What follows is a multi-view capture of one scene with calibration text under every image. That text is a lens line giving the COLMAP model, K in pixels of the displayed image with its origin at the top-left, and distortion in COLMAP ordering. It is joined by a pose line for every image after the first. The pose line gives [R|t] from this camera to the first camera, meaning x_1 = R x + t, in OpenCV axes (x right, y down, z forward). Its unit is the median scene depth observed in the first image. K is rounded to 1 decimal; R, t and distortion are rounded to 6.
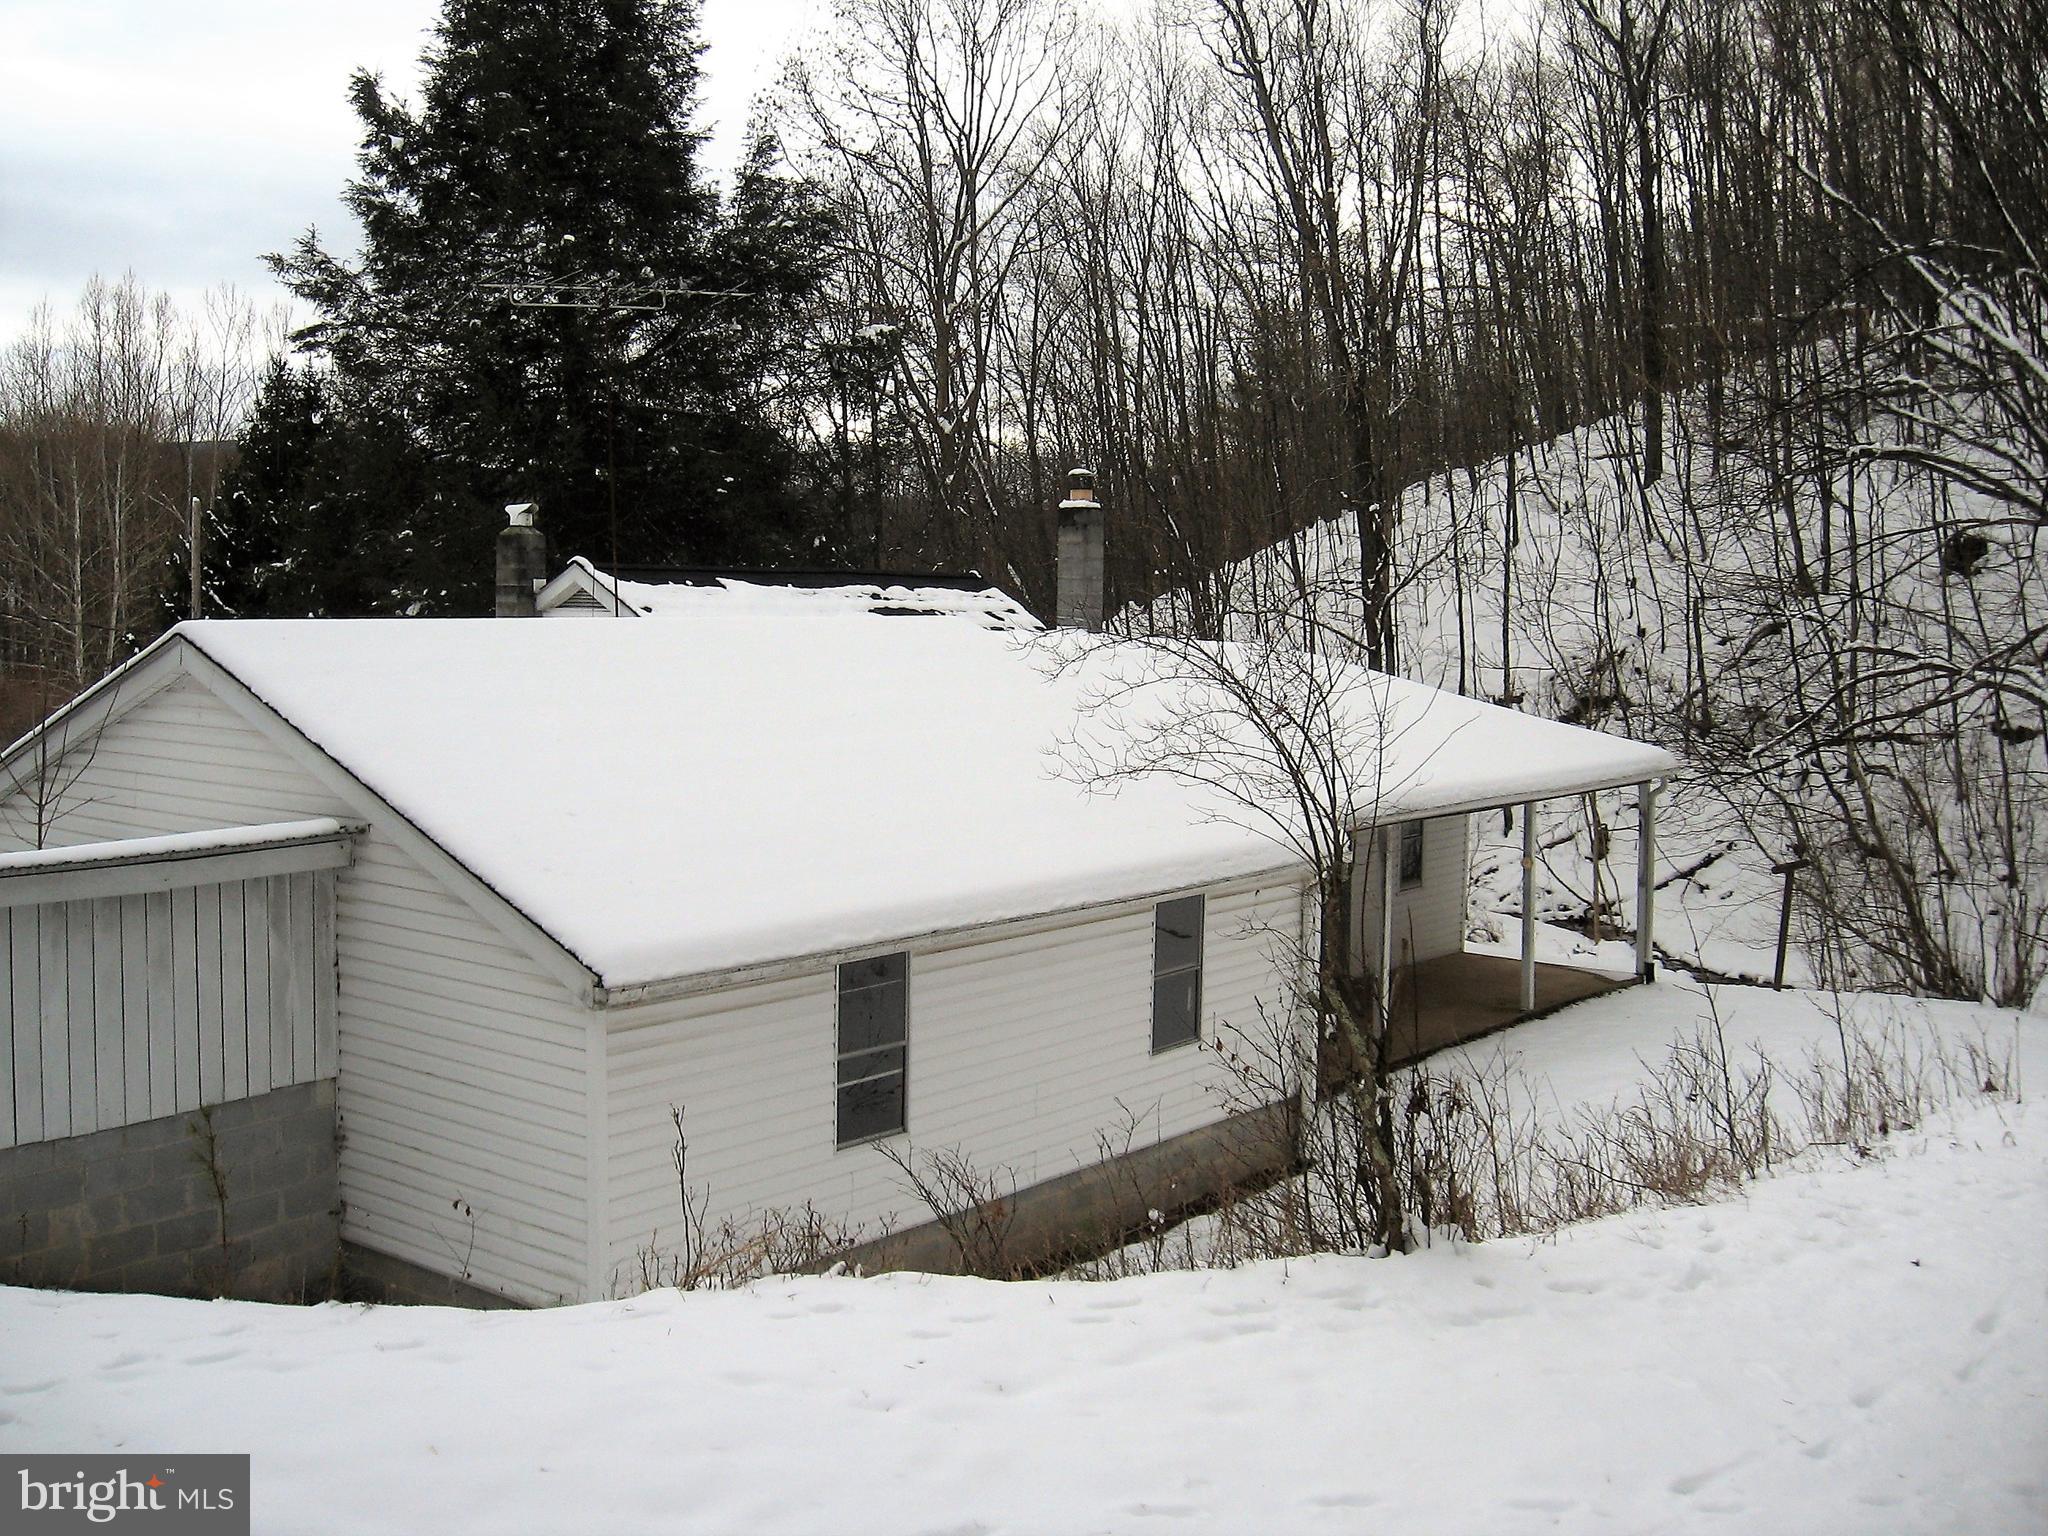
lens RADIAL K [[2125.5, 0, 1024.0], [0, 2125.5, 768.0], [0, 0, 1]] dist [-0.125303, -0.005473]
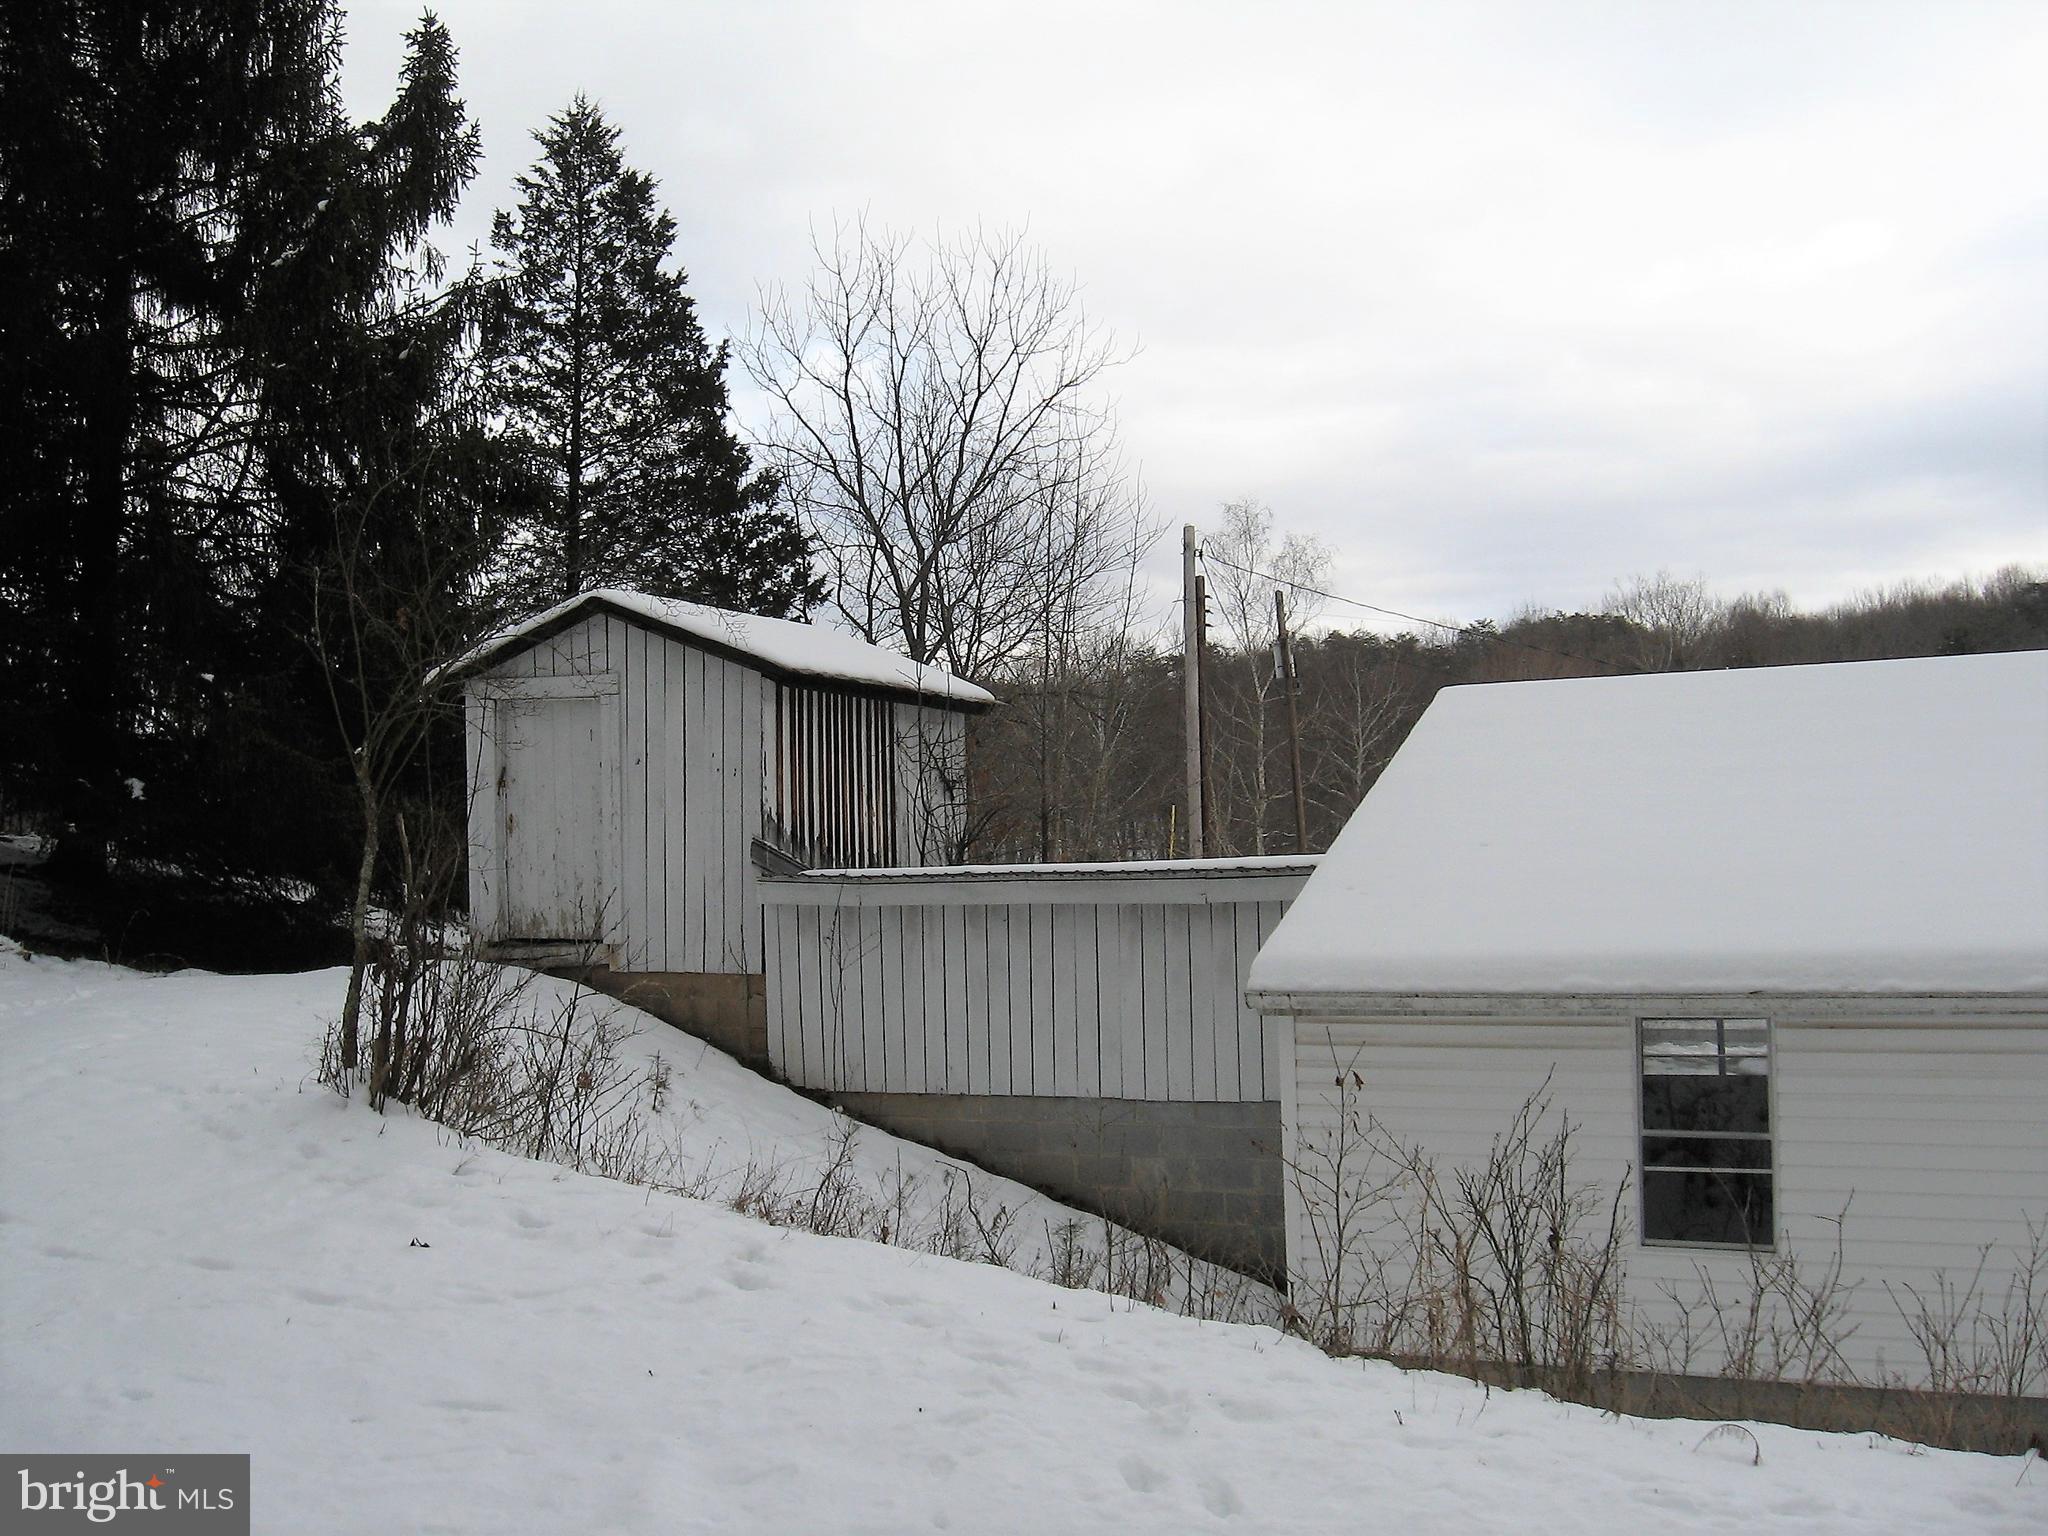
lens RADIAL K [[2125.5, 0, 1024.0], [0, 2125.5, 768.0], [0, 0, 1]] dist [-0.125303, -0.005473]
pose [[0.187048, -0.056611, -0.980718, 0.753695], [-0.050061, 0.996492, -0.067070, 0.067066], [0.981074, 0.061641, 0.183558, 0.658209]]
